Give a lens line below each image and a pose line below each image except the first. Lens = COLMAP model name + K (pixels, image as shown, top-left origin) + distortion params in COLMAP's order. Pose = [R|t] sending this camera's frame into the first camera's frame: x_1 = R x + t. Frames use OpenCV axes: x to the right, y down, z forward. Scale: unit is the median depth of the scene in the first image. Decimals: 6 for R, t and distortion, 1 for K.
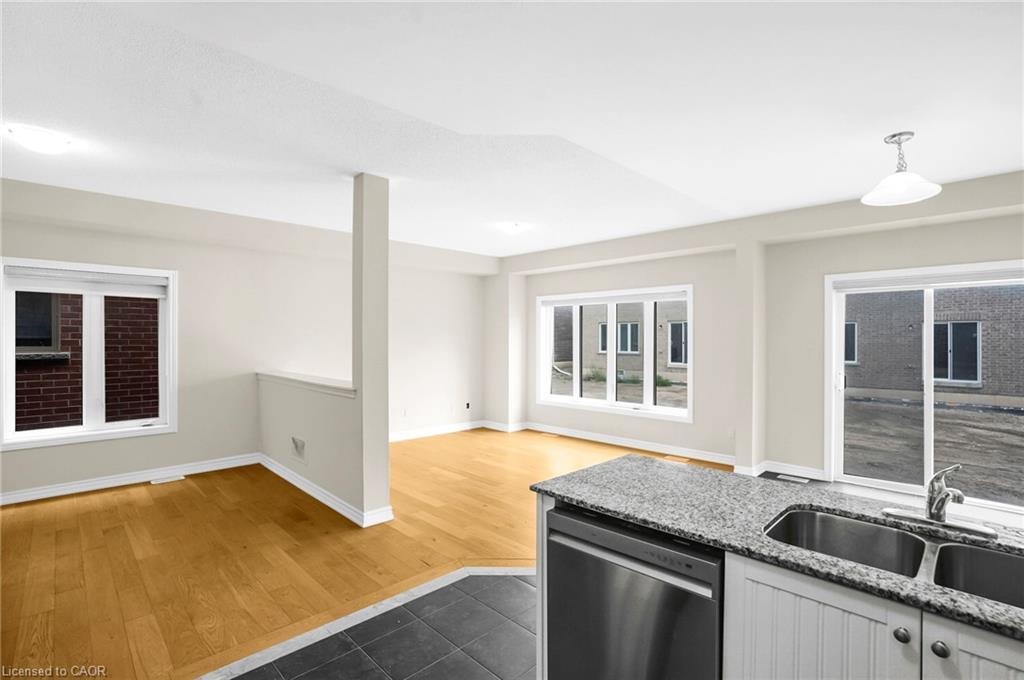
lens RADIAL K [[482.7, 0, 512.0], [0, 482.7, 340.0], [0, 0, 1]] dist [-0.069941, 0.030652]
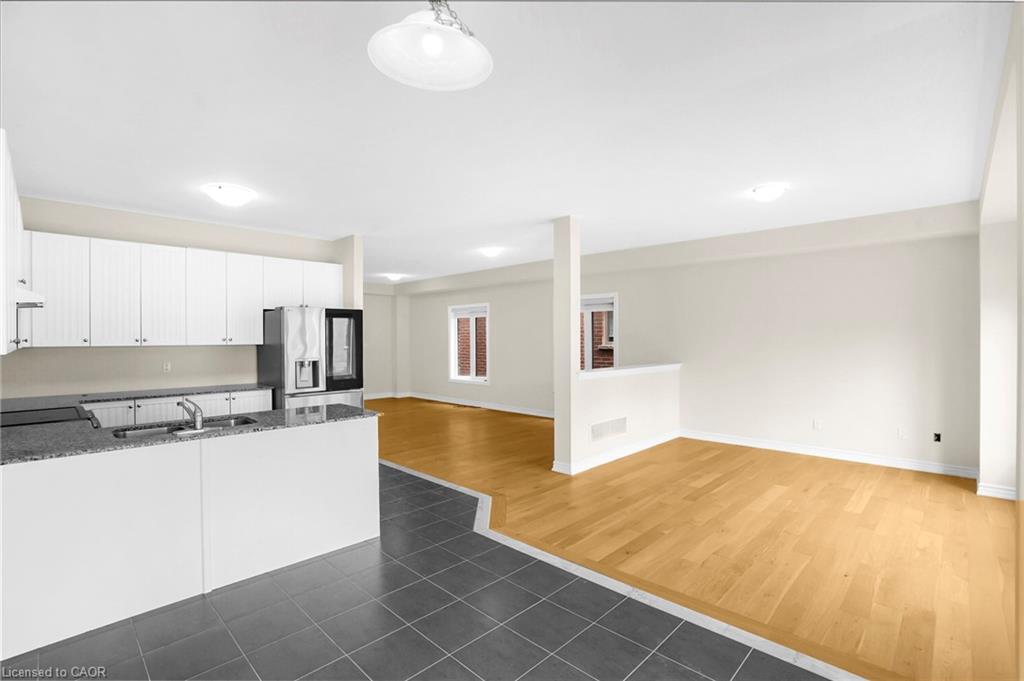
lens RADIAL K [[482.7, 0, 512.0], [0, 482.7, 340.5], [0, 0, 1]] dist [-0.069941, 0.030652]
pose [[0.032959, 0.004146, -0.999448, 1.387275], [0.000528, 0.999991, 0.004165, 0.000323], [0.999457, -0.000665, 0.032956, 1.043849]]
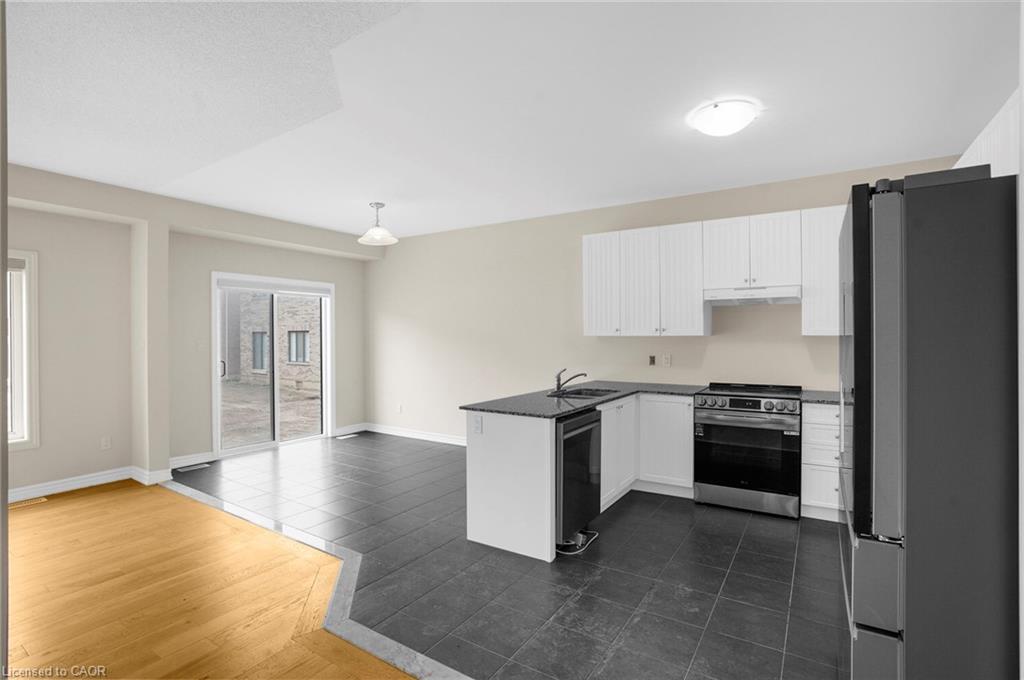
lens RADIAL K [[482.7, 0, 512.0], [0, 482.7, 340.0], [0, 0, 1]] dist [-0.069941, 0.030652]
pose [[-0.222217, -0.008824, 0.974957, -0.905719], [0.003576, 0.999945, 0.009865, 0.021298], [-0.974991, 0.005679, -0.222174, 0.897224]]
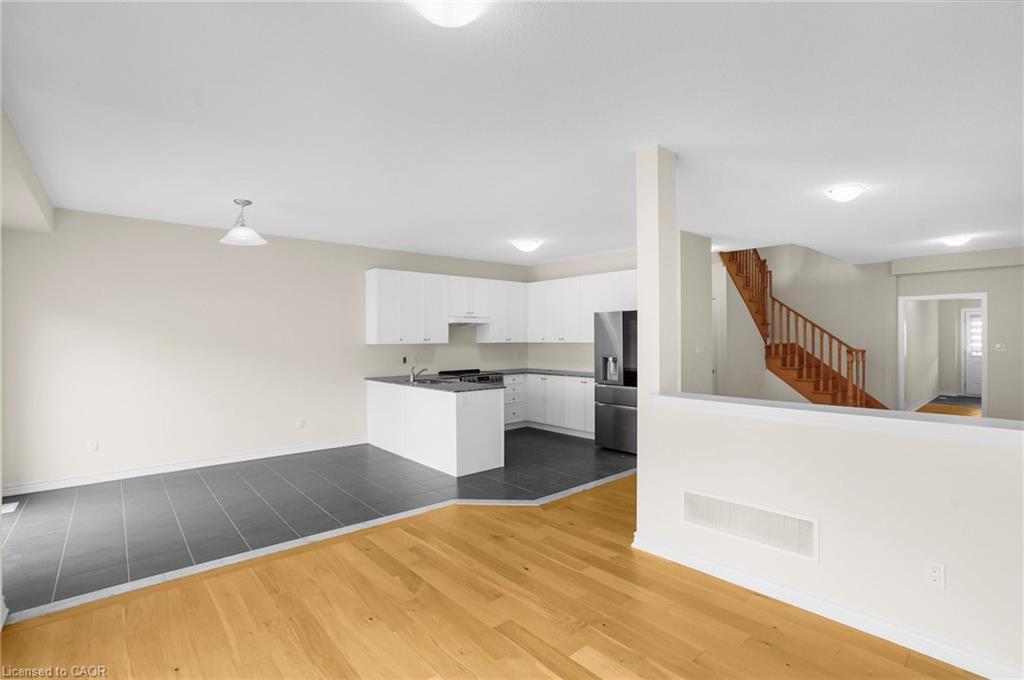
lens RADIAL K [[482.7, 0, 512.0], [0, 482.7, 340.0], [0, 0, 1]] dist [-0.069941, 0.030652]
pose [[-0.998432, 0.001582, 0.055958, -0.100214], [0.001783, 0.999992, 0.003541, 0.000748], [-0.055952, 0.003636, -0.998427, 2.436905]]
